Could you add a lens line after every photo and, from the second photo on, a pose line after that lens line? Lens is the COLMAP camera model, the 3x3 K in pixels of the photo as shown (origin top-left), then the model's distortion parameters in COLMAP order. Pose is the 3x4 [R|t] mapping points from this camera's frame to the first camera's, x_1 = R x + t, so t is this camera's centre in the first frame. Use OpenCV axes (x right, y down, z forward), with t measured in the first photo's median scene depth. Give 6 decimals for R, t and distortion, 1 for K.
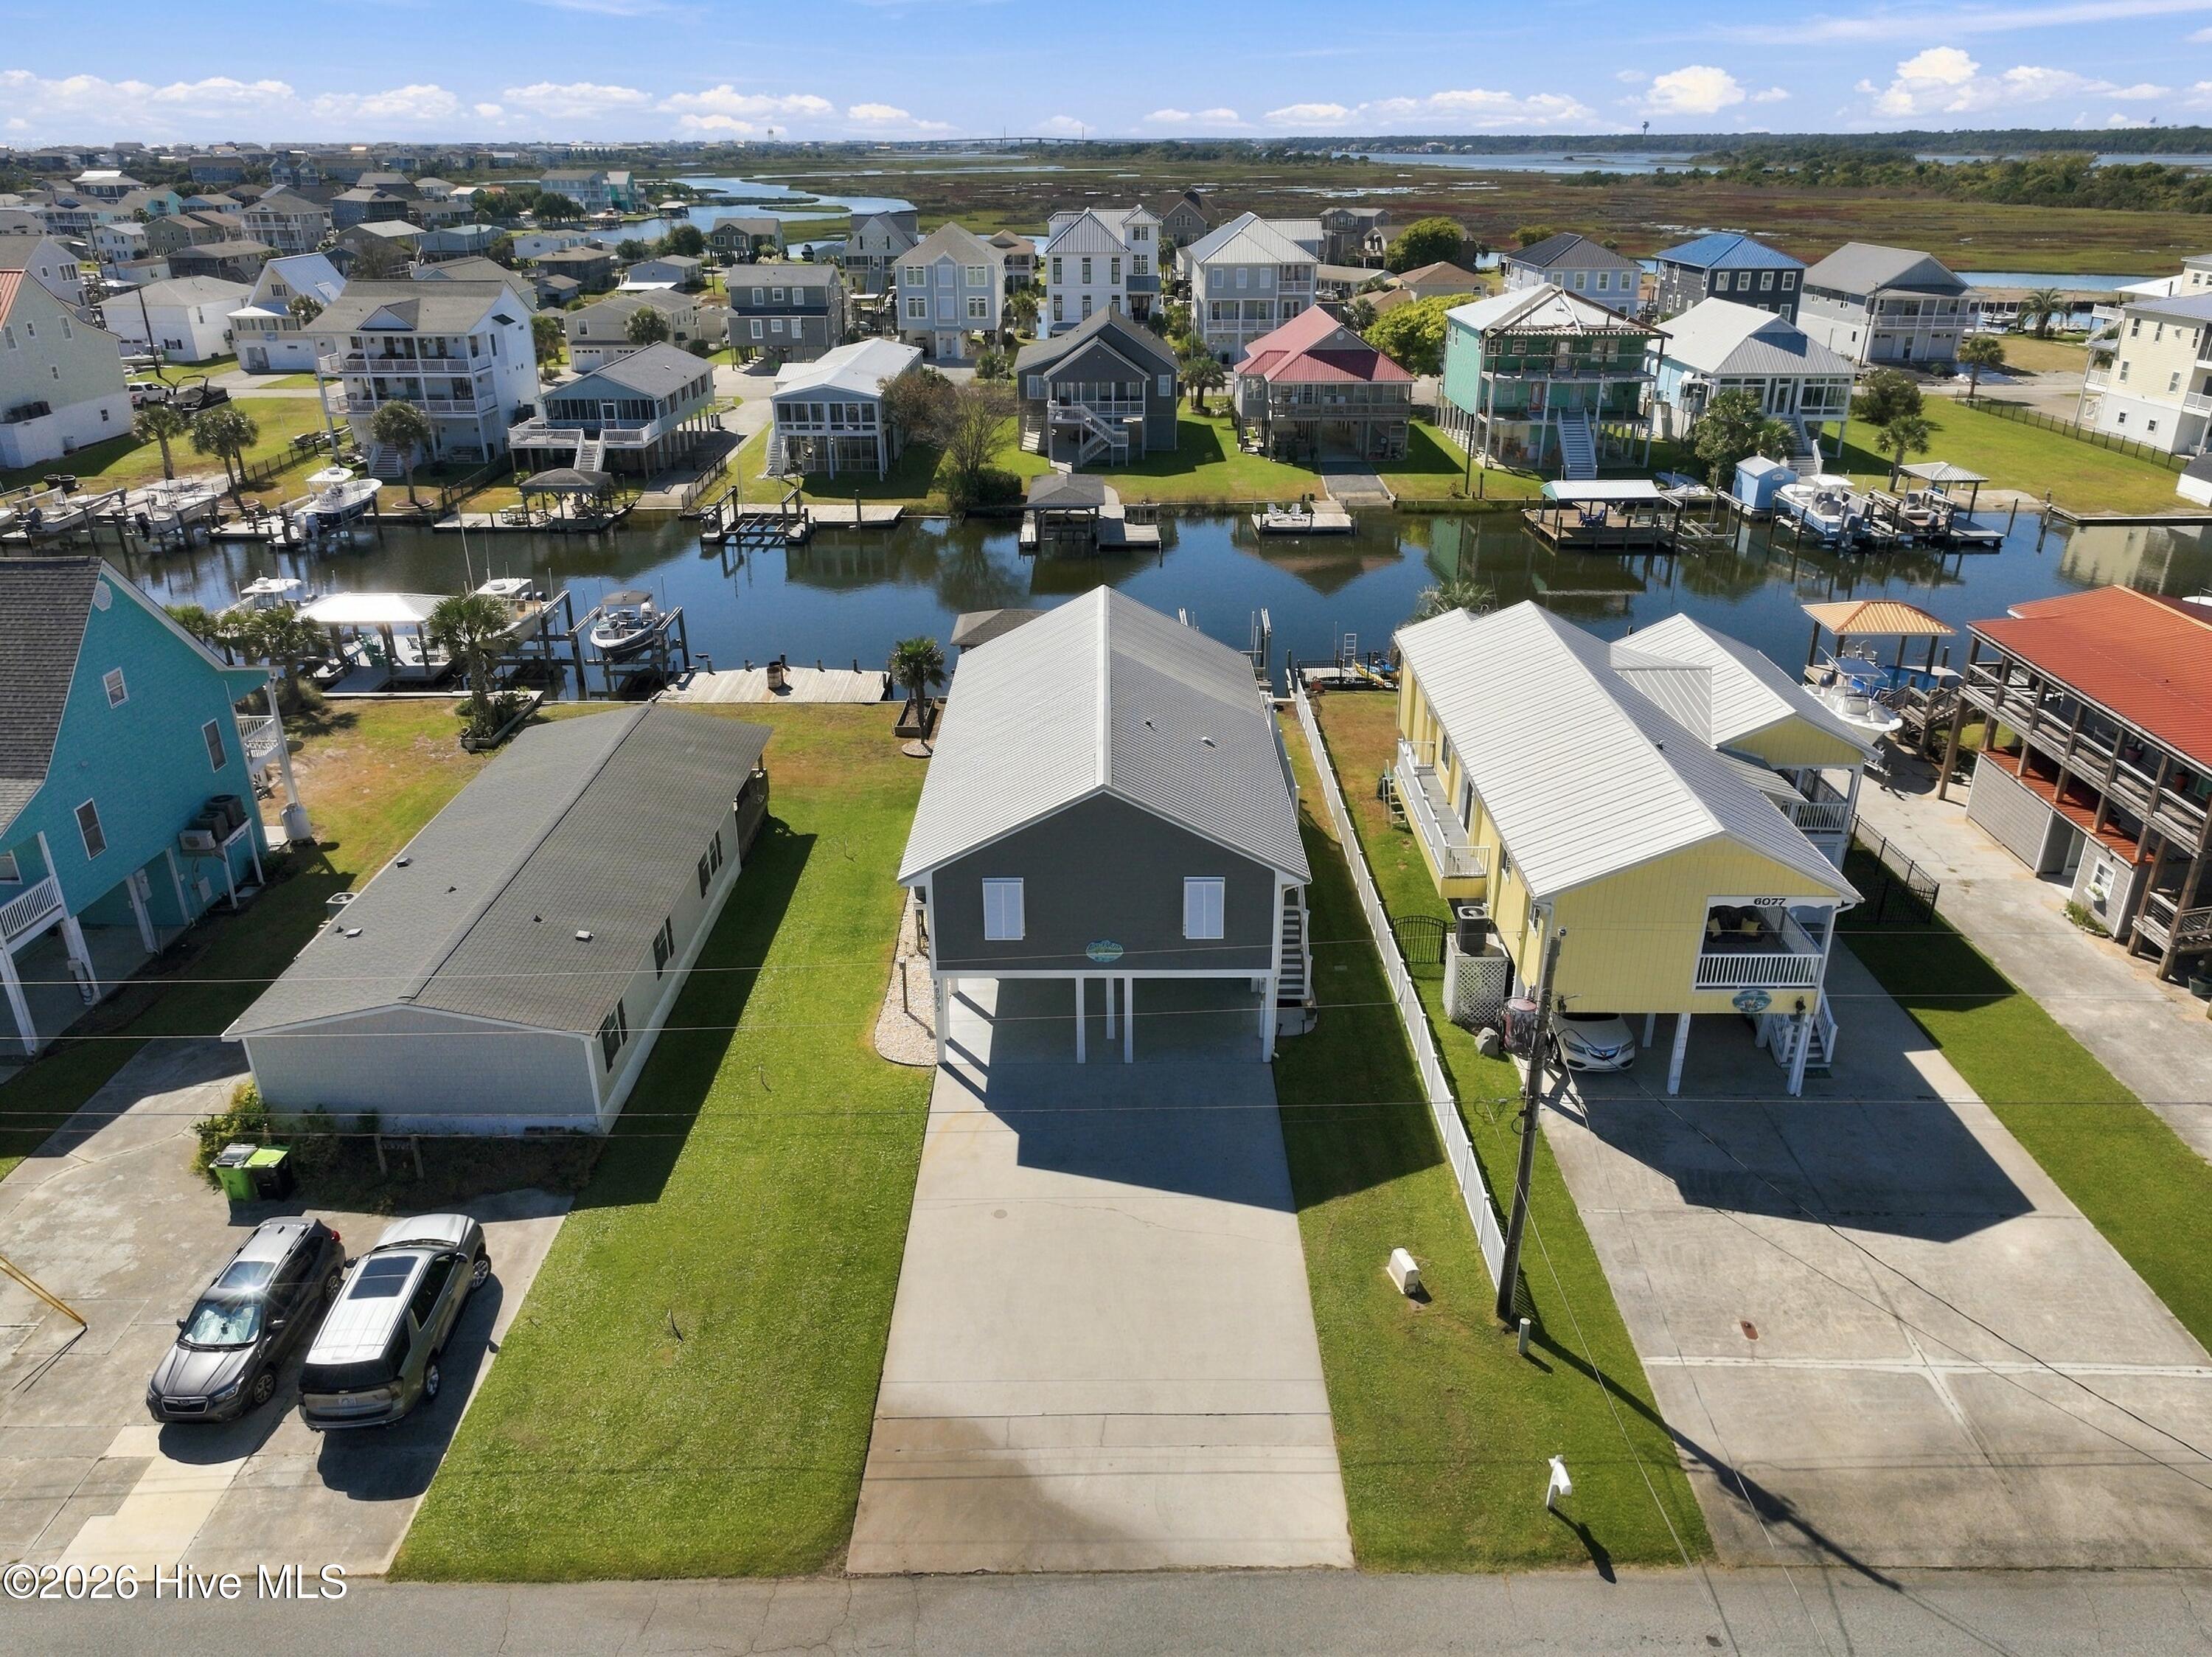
lens RADIAL K [[1566.5, 0, 1106.0], [0, 1566.5, 828.5], [0, 0, 1]] dist [0.009569, 0.012962]
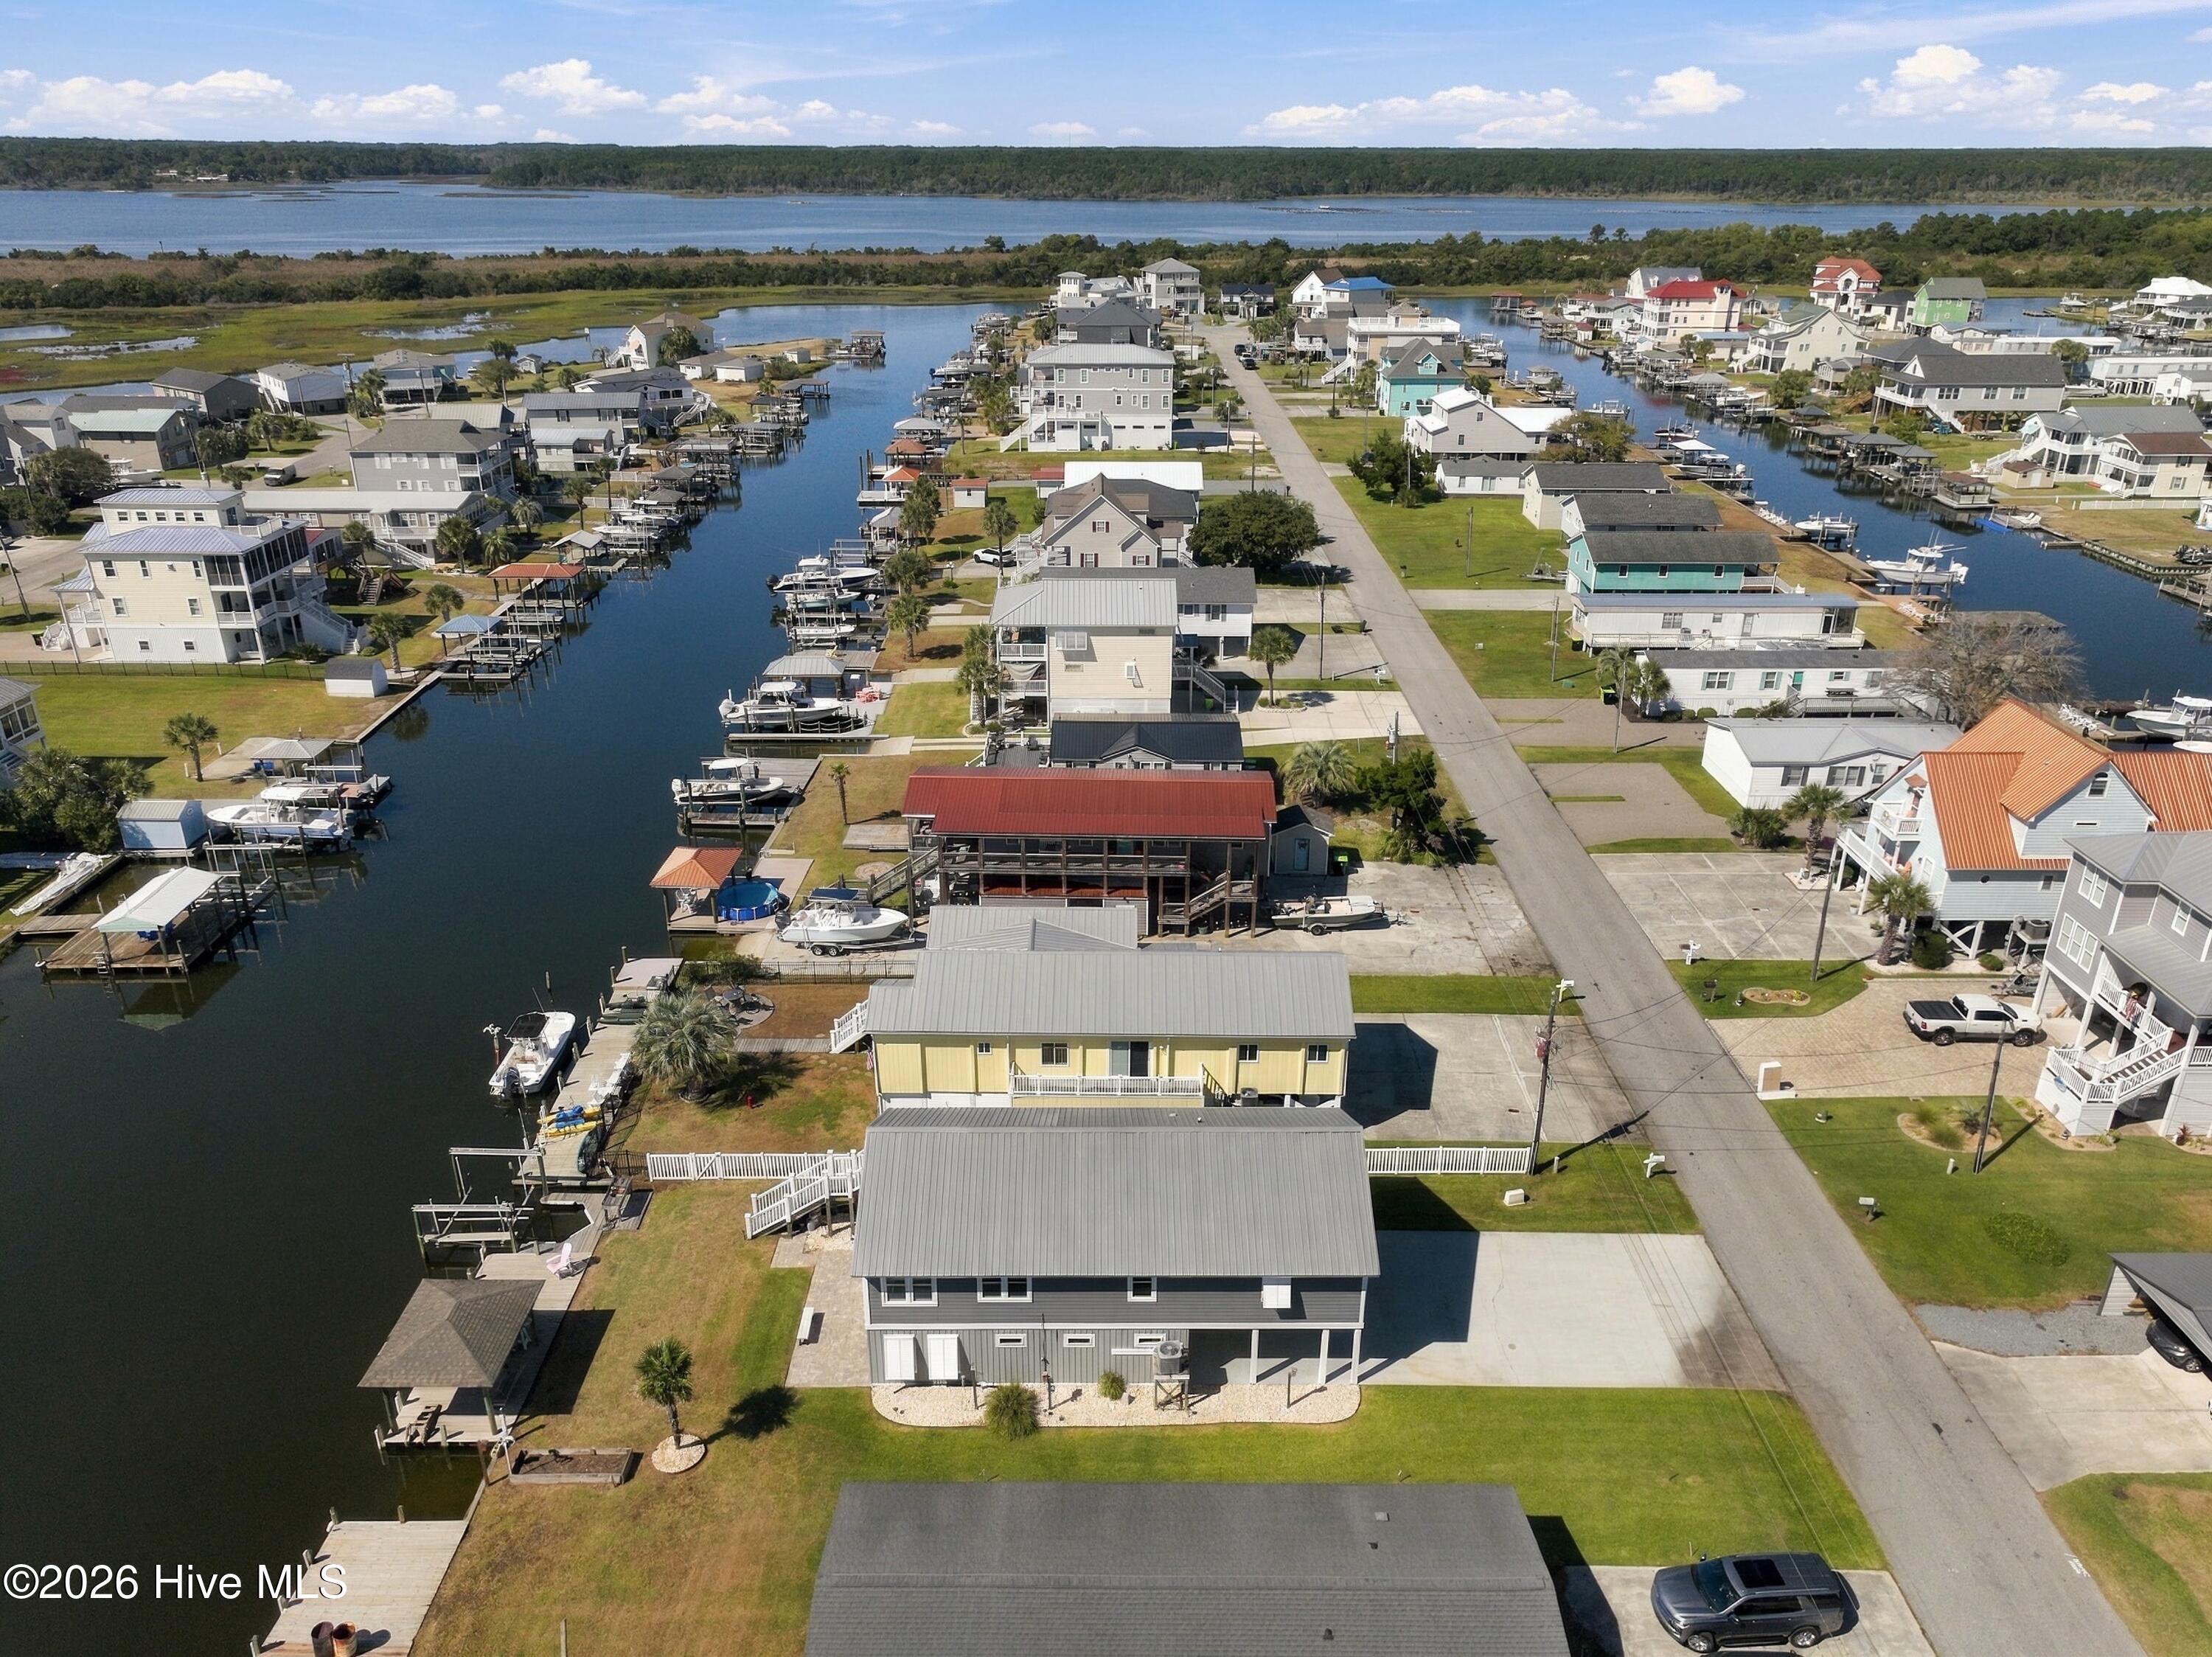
lens RADIAL K [[1566.5, 0, 1106.0], [0, 1566.5, 828.5], [0, 0, 1]] dist [0.009569, 0.012962]
pose [[-0.008237, -0.392377, 0.919768, -1.311333], [0.401353, 0.841162, 0.362438, -0.943906], [-0.915886, 0.372137, 0.150553, 0.897017]]
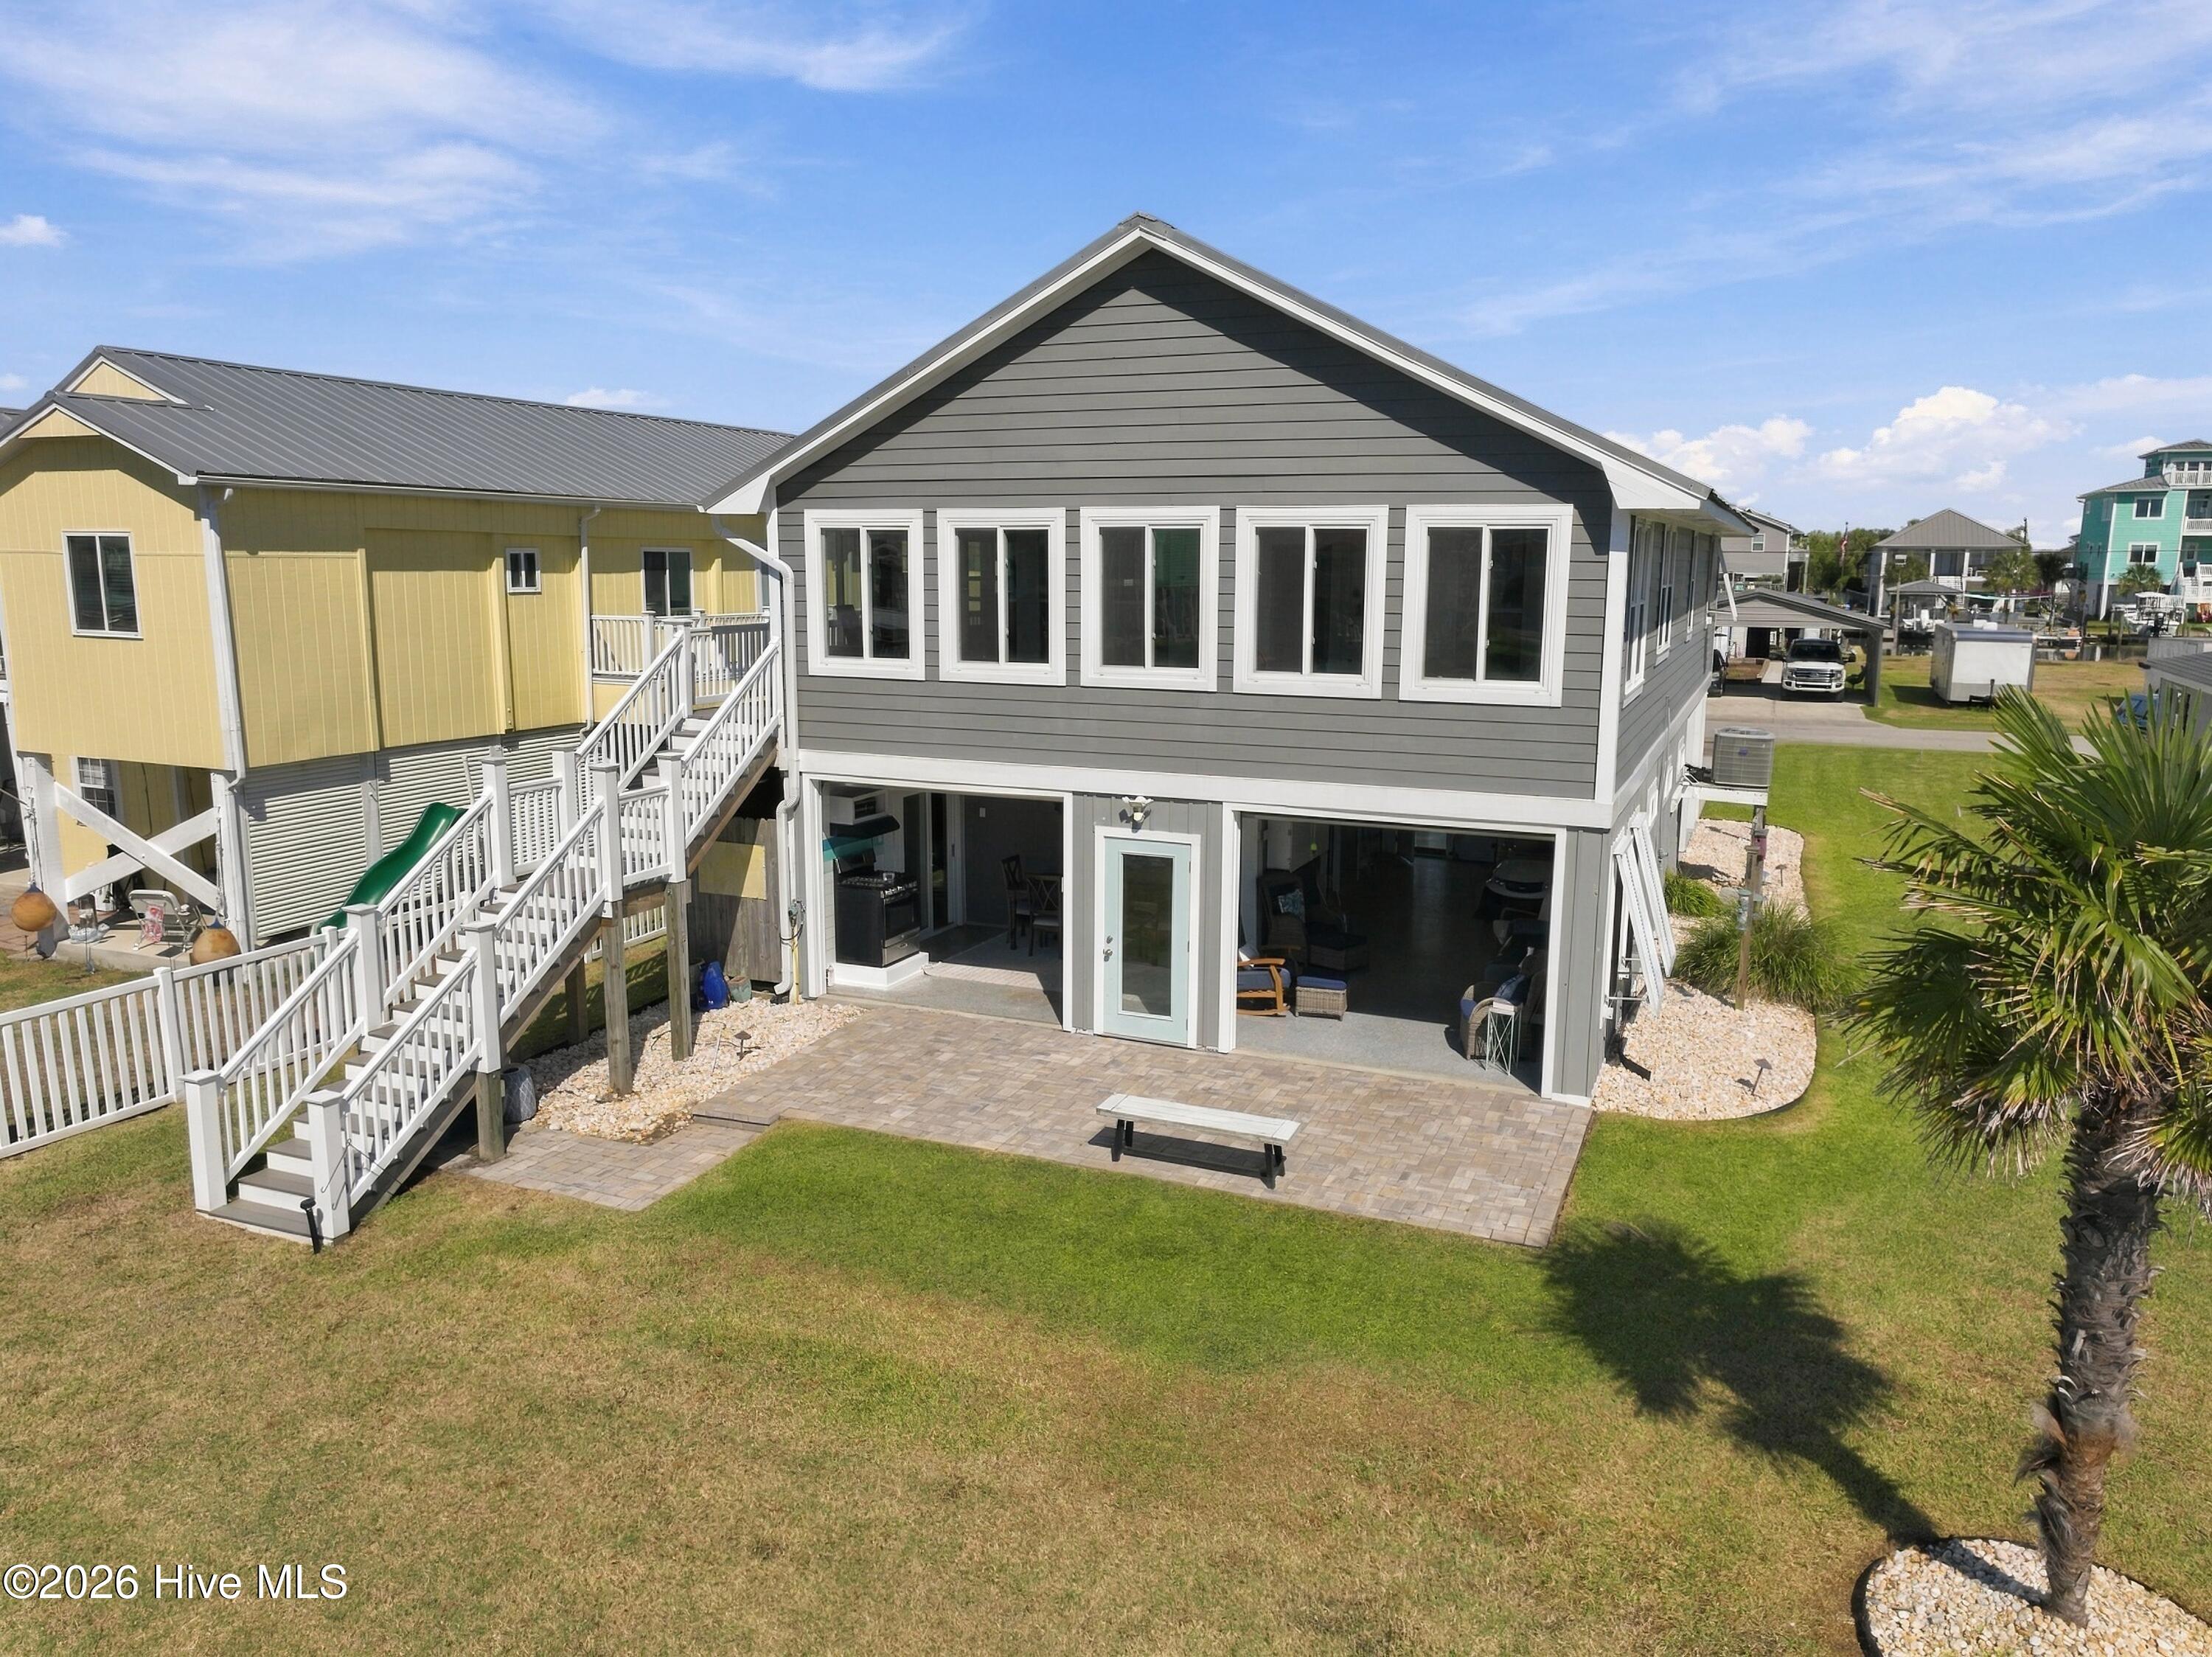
lens RADIAL K [[1566.5, 0, 1106.0], [0, 1566.5, 828.5], [0, 0, 1]] dist [0.009569, 0.012962]
pose [[-0.917060, -0.064742, 0.393458, -0.157751], [0.163958, 0.838234, 0.520078, -0.306492], [-0.363481, 0.541454, -0.758096, 1.839866]]
